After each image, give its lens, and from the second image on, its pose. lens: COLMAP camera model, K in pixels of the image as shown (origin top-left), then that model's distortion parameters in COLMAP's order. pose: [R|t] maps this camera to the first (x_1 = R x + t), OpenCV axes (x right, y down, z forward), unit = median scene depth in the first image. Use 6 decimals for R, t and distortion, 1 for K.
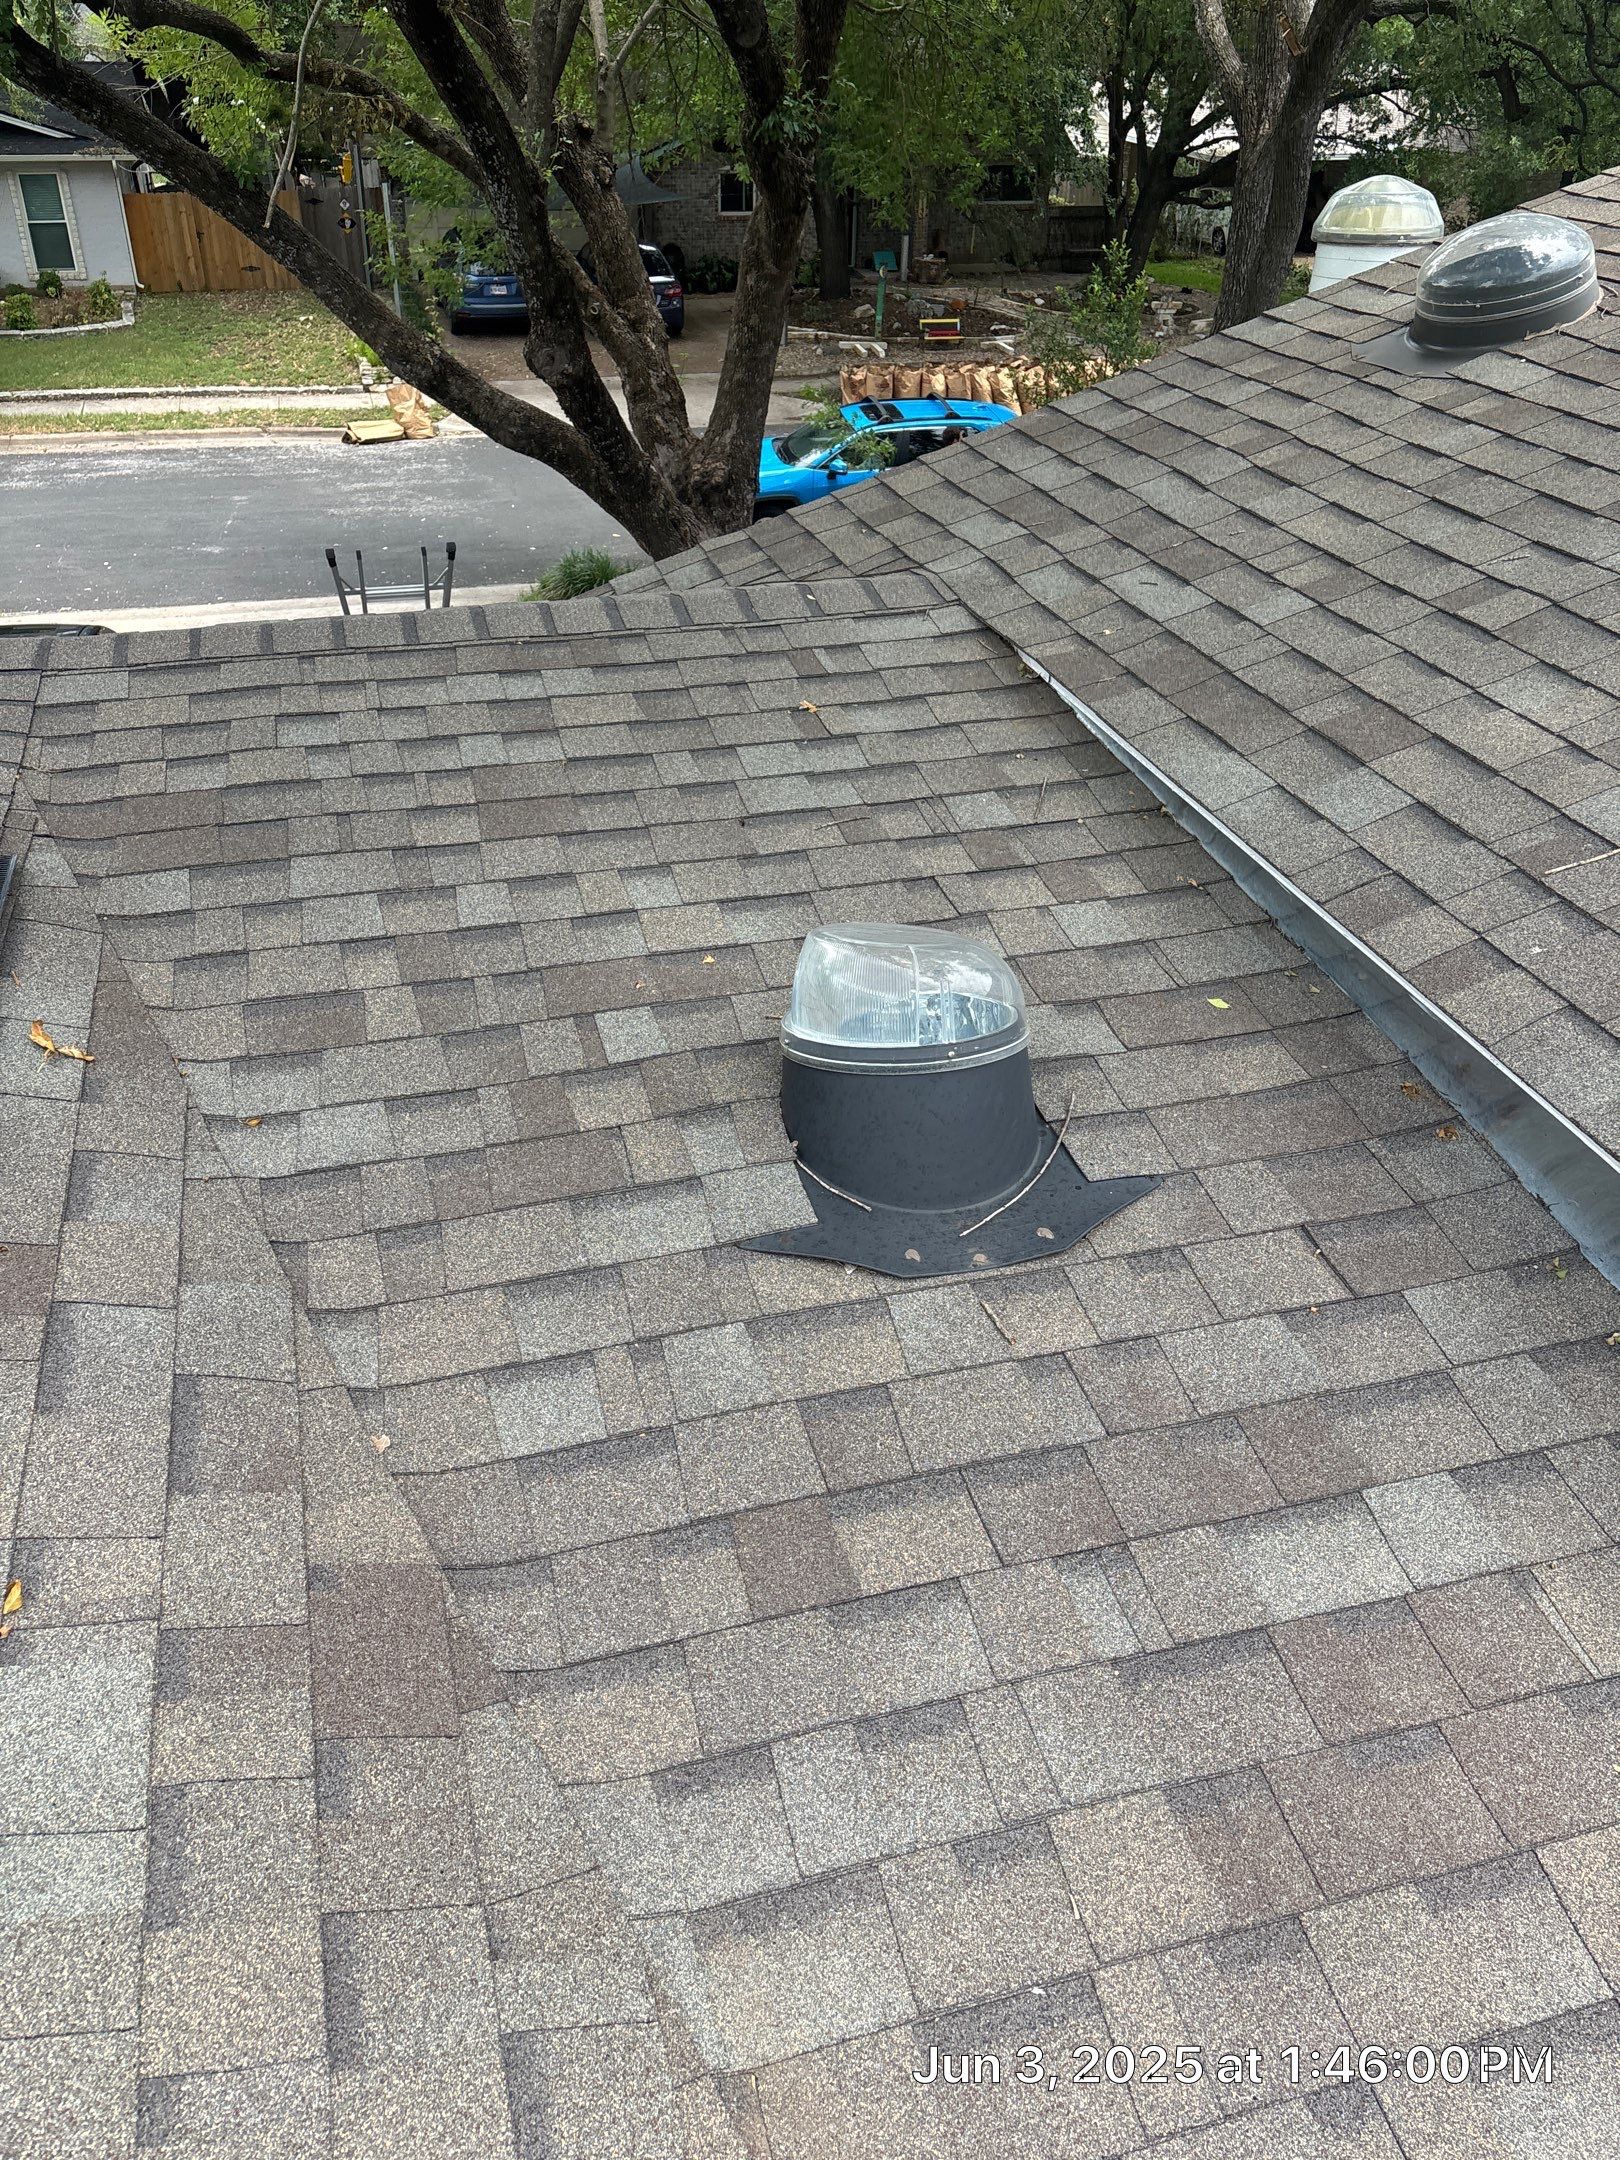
lens RADIAL K [[1600.6, 0, 810.0], [0, 1600.6, 1080.0], [0, 0, 1]] dist [0.063387, -0.071510]
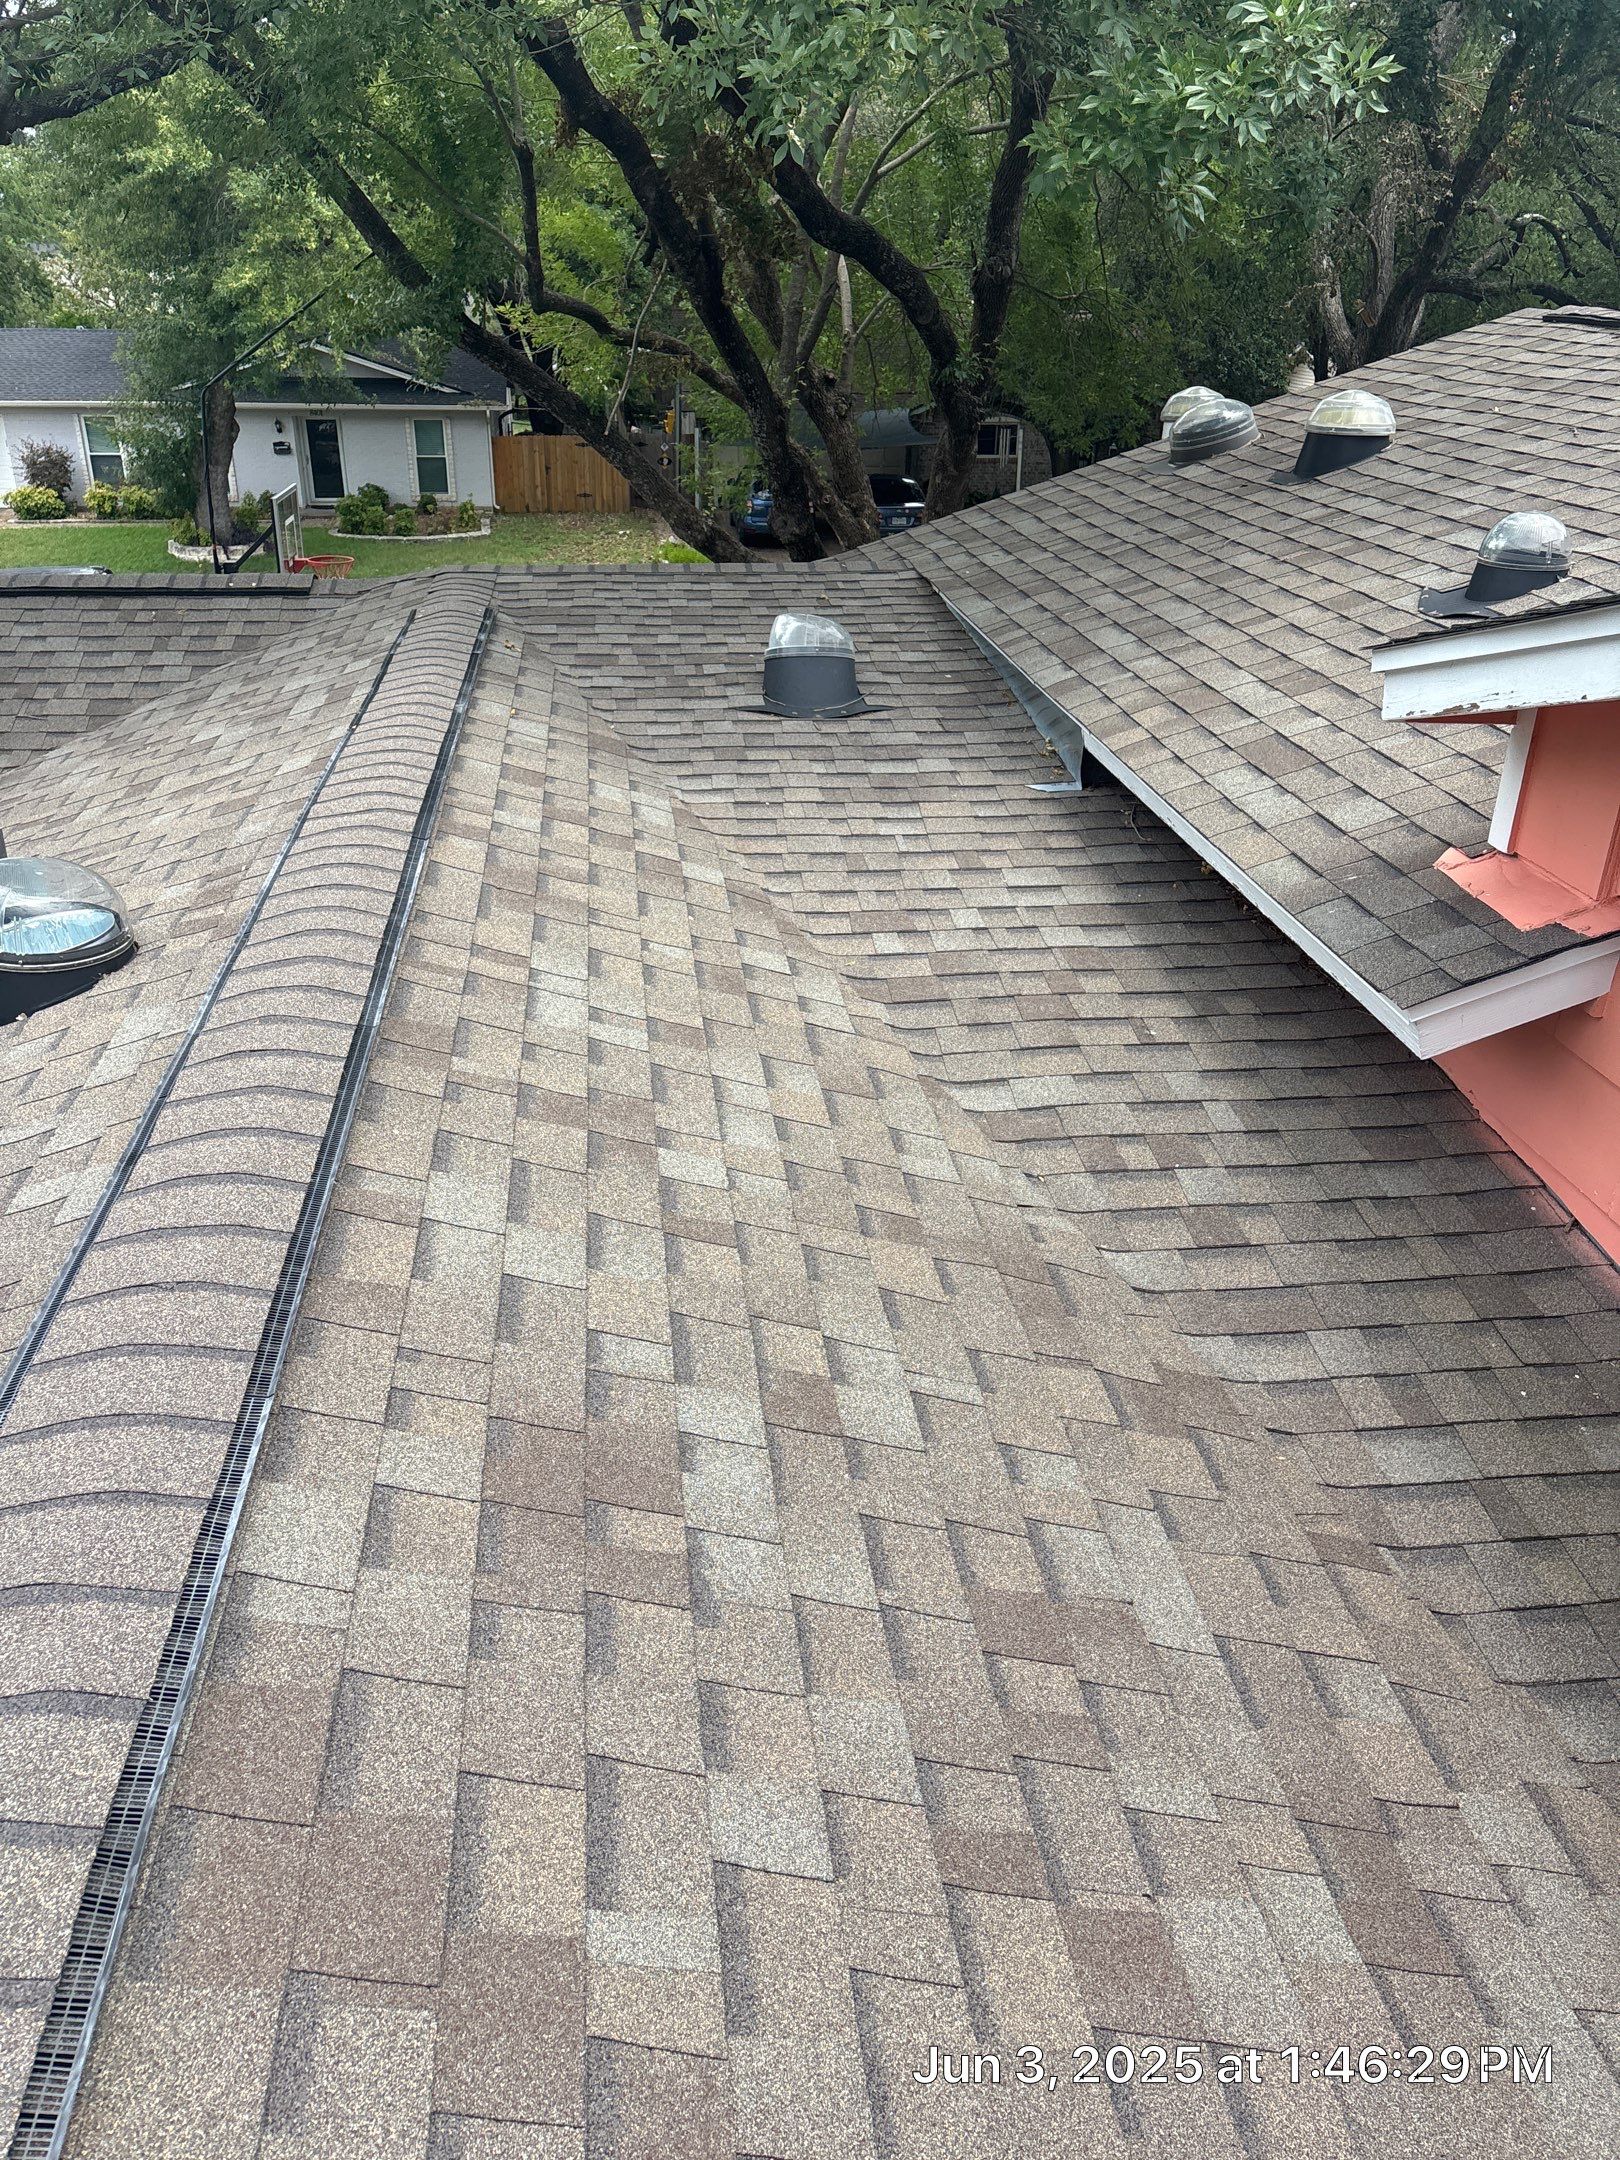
lens RADIAL K [[1562.9, 0, 806.2], [0, 1562.9, 1041.5], [0, 0, 1]] dist [0.009006, 0.044315]
pose [[0.986453, 0.064433, -0.150861, 0.347225], [-0.084605, 0.987718, -0.131360, 0.675011], [0.140544, 0.142344, 0.979789, -1.055820]]
